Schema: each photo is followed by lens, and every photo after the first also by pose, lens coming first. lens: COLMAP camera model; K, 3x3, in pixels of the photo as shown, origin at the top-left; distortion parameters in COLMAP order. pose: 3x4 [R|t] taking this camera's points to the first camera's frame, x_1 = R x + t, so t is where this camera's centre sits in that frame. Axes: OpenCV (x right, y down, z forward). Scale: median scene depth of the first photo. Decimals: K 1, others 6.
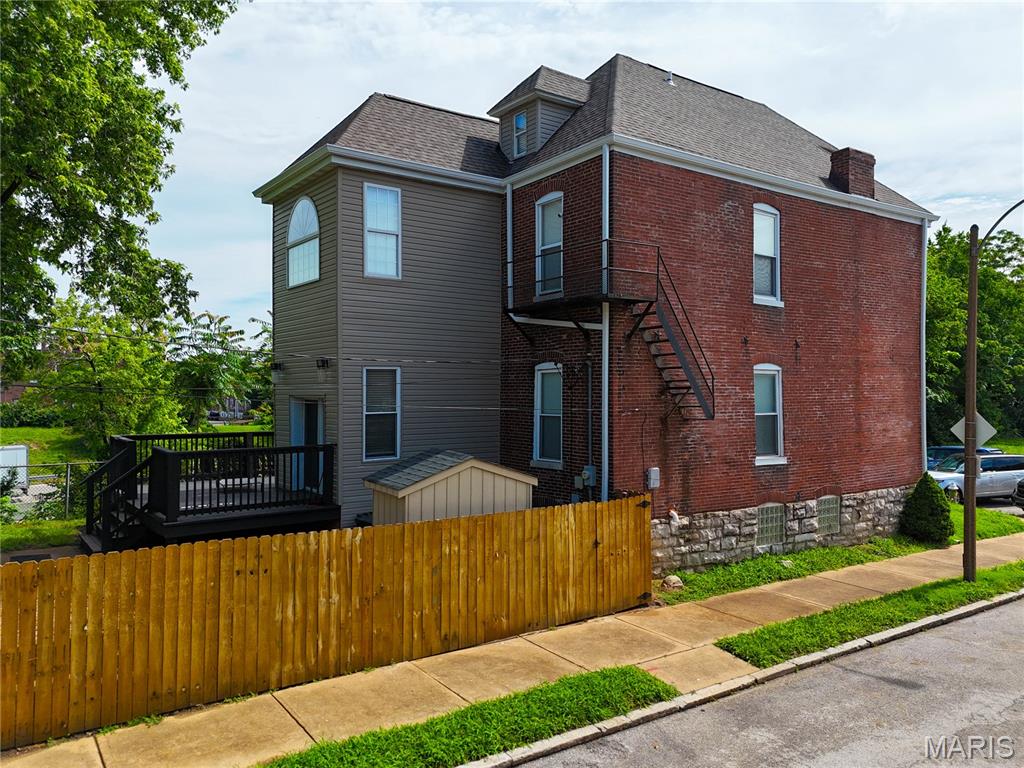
lens RADIAL K [[750.2, 0, 515.4], [0, 750.2, 383.8], [0, 0, 1]] dist [0.069050, -0.065894]
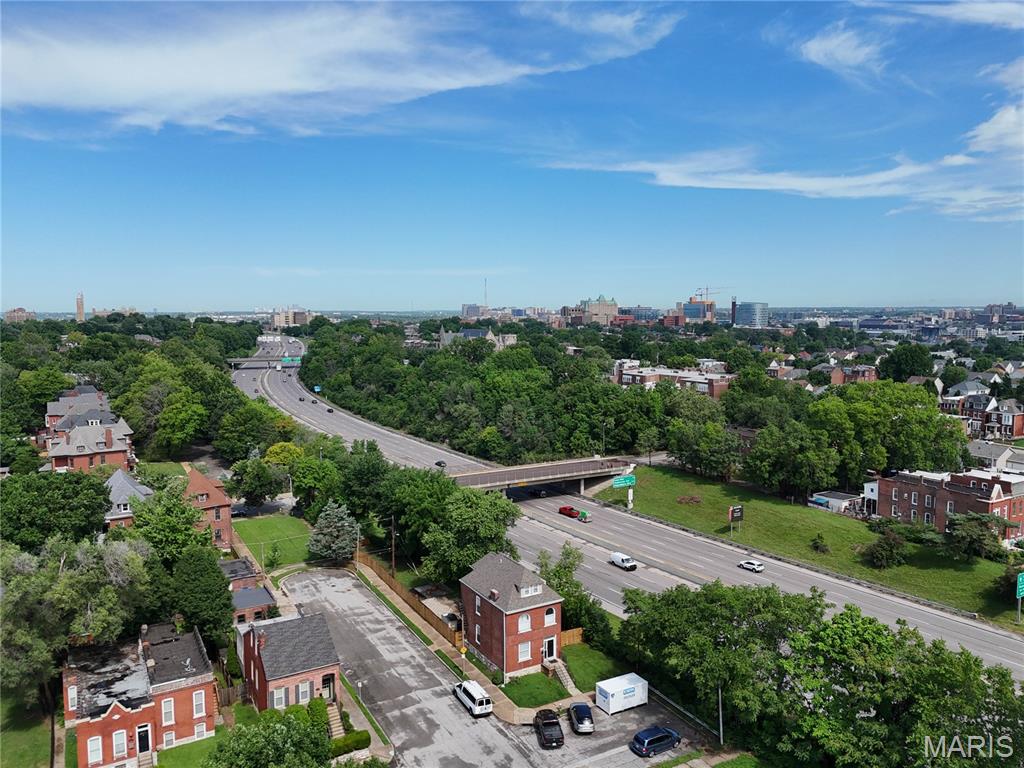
lens RADIAL K [[750.2, 0, 507.6], [0, 750.2, 384.1], [0, 0, 1]] dist [0.069050, -0.065894]
pose [[-0.108216, 0.101407, -0.988942, 6.511010], [0.017659, 0.994823, 0.100078, -2.700297], [0.993971, -0.006634, -0.109447, 2.164227]]
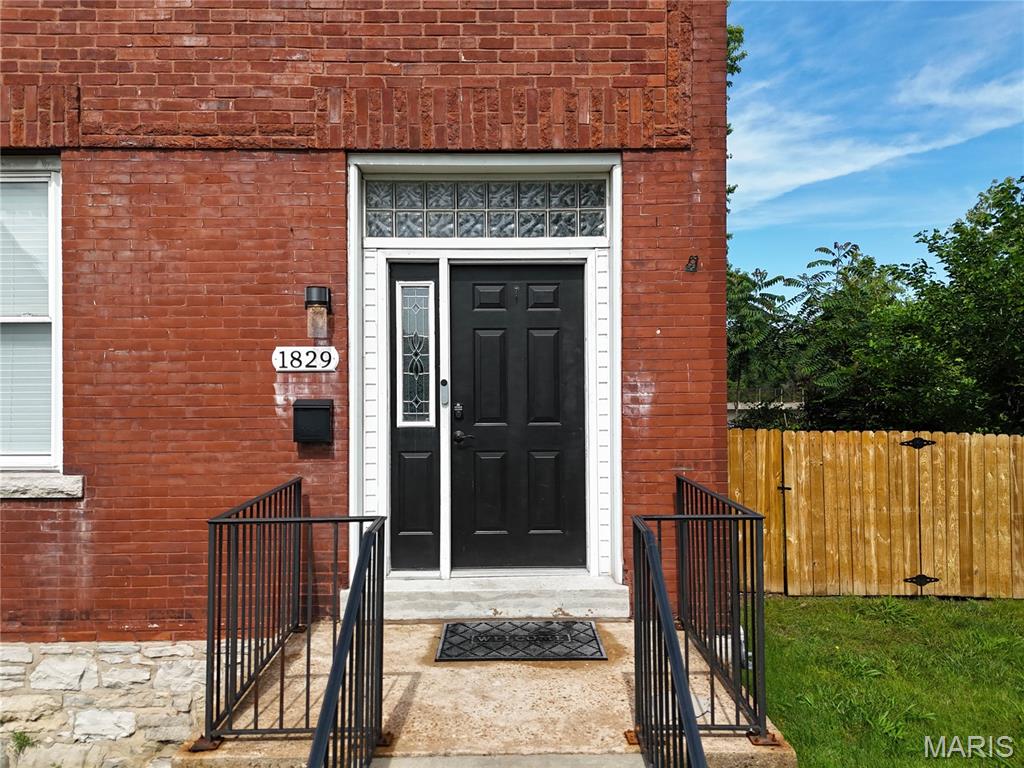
lens RADIAL K [[750.2, 0, 513.6], [0, 750.2, 390.1], [0, 0, 1]] dist [0.069050, -0.065894]
pose [[-0.580991, 0.000679, -0.813910, 0.822683], [0.013988, 0.999860, -0.009150, 0.088010], [0.813790, -0.016701, -0.580920, 2.024482]]
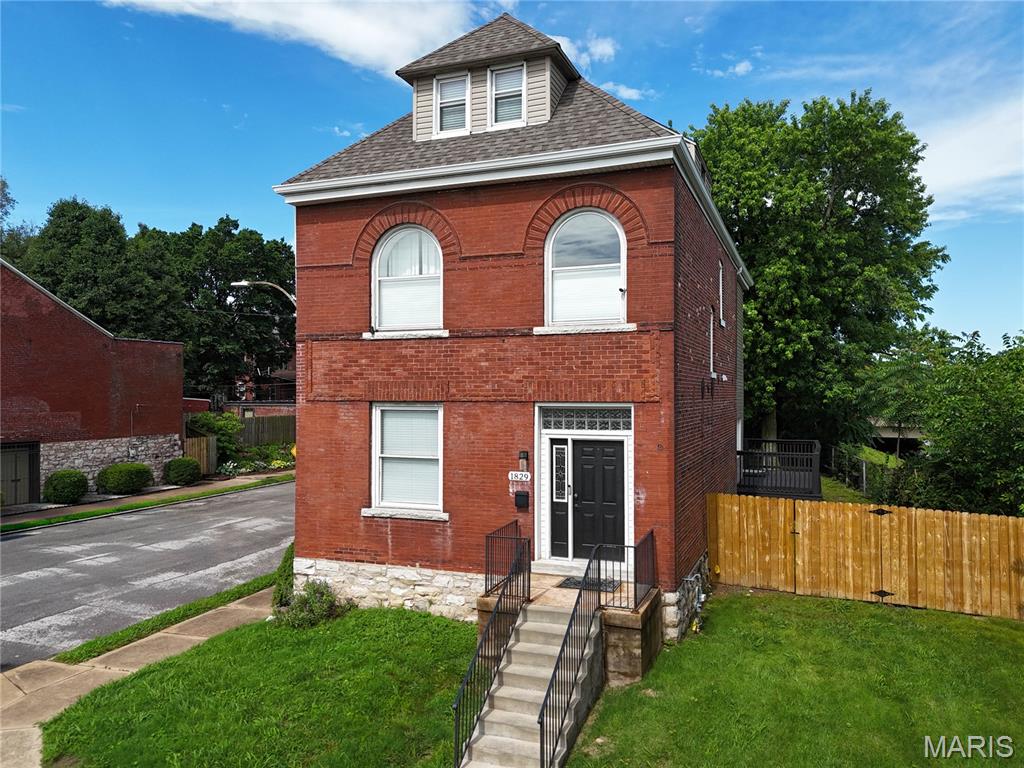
lens RADIAL K [[750.2, 0, 508.4], [0, 750.2, 382.7], [0, 0, 1]] dist [0.069050, -0.065894]
pose [[-0.839888, -0.006943, -0.542716, 1.120989], [0.005994, 0.999739, -0.022065, -0.026254], [0.542727, -0.021785, -0.839626, 2.531111]]
